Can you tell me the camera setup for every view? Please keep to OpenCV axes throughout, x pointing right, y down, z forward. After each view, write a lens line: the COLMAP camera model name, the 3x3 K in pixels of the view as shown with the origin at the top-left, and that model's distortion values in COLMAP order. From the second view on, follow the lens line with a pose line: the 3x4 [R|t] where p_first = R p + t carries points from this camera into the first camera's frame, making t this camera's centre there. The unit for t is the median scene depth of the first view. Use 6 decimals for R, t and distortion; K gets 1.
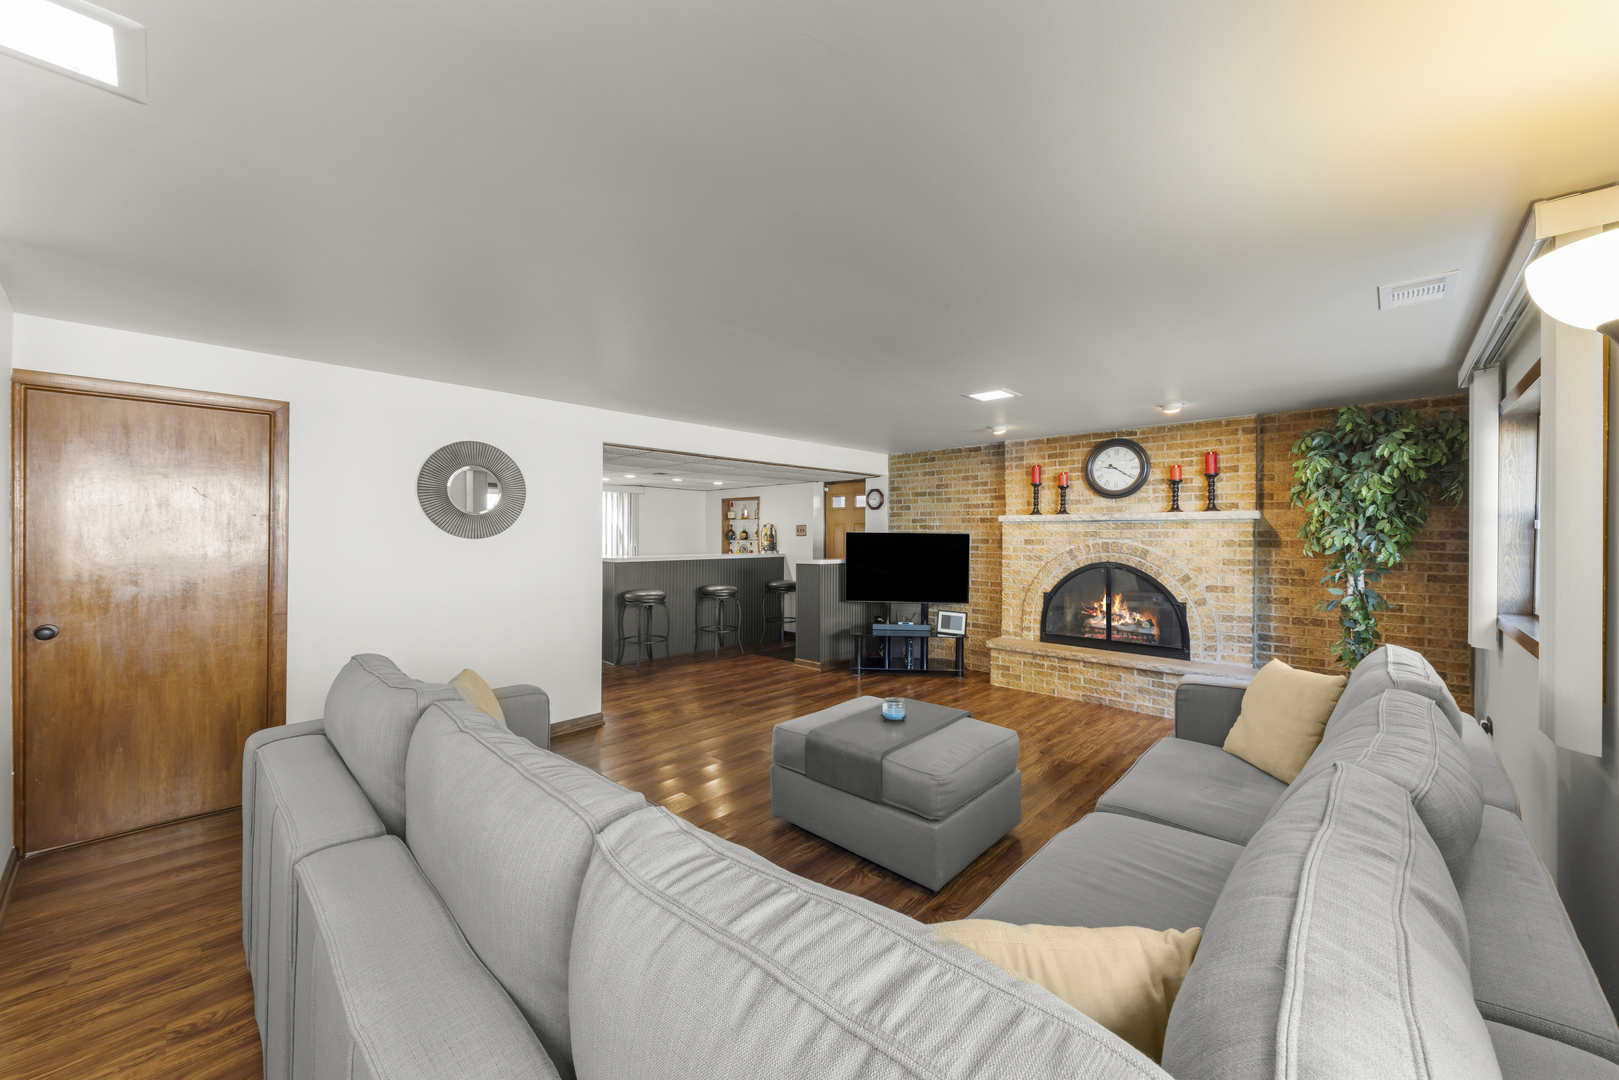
lens RADIAL K [[598.4, 0, 813.3], [0, 598.4, 535.8], [0, 0, 1]] dist [0.000198, 0.000085]
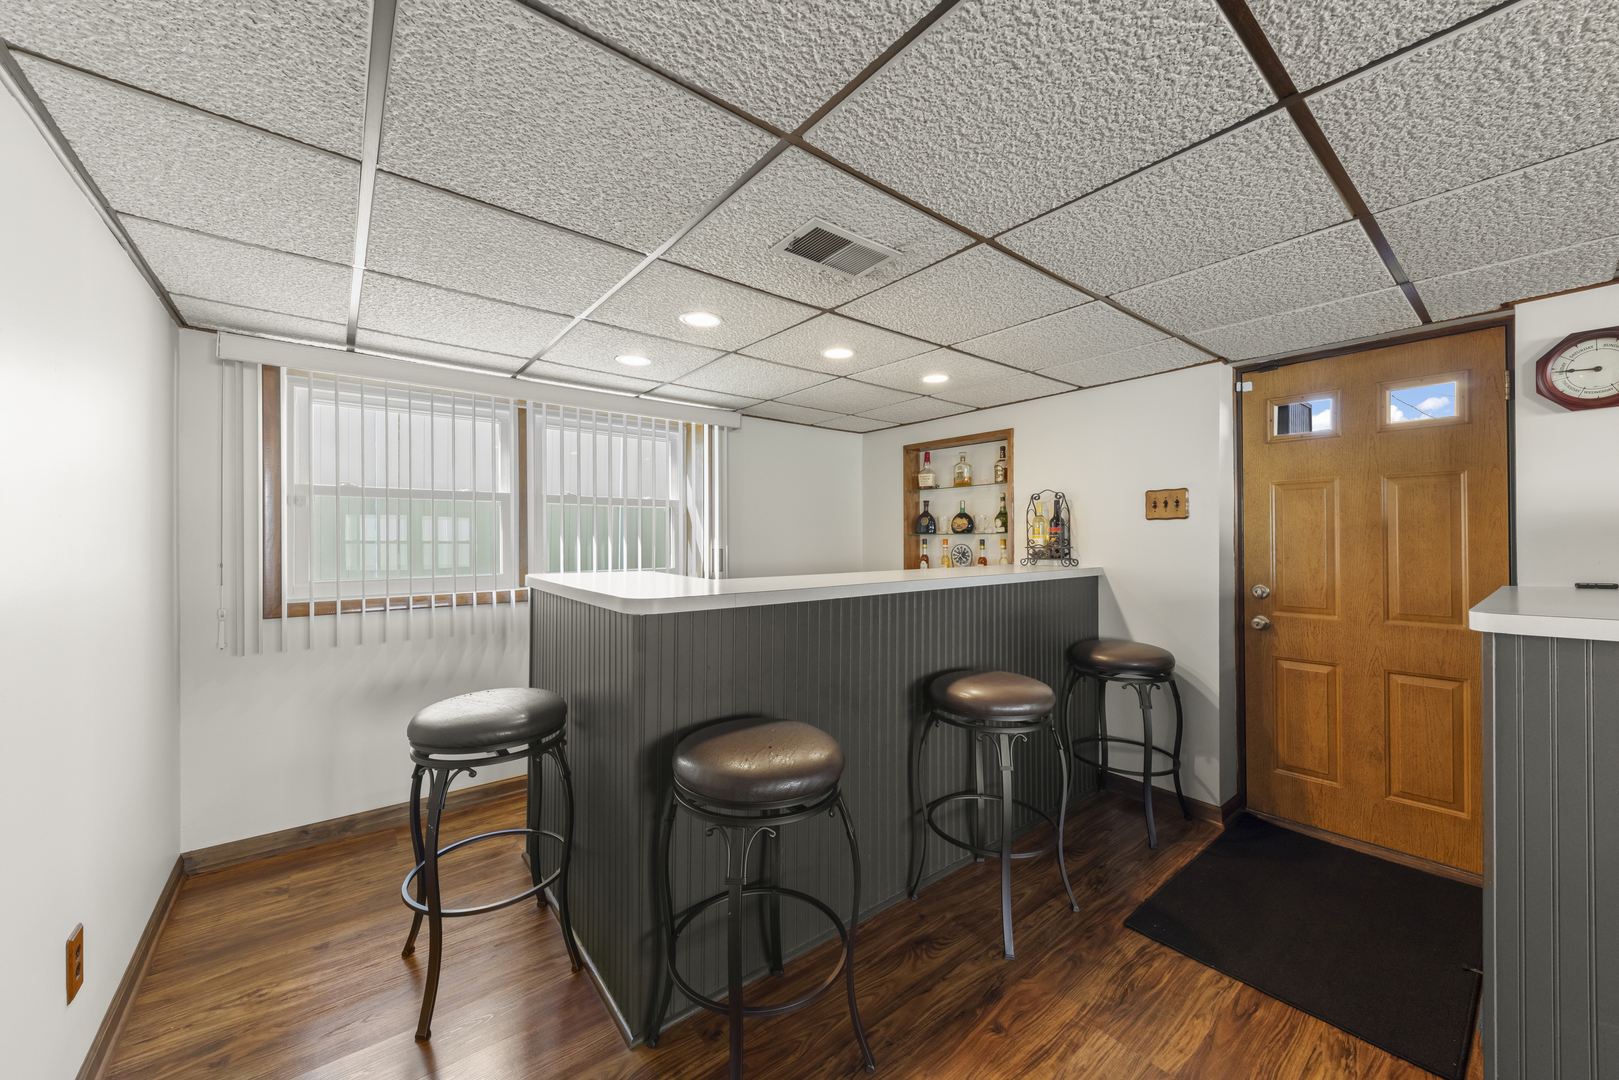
lens RADIAL K [[598.4, 0, 806.4], [0, 598.4, 538.3], [0, 0, 1]] dist [0.000198, 0.000085]
pose [[0.989345, -0.010911, -0.145183, -0.172099], [0.010962, 0.999940, -0.000448, 0.009095], [0.145180, -0.001148, 0.989405, 0.579024]]
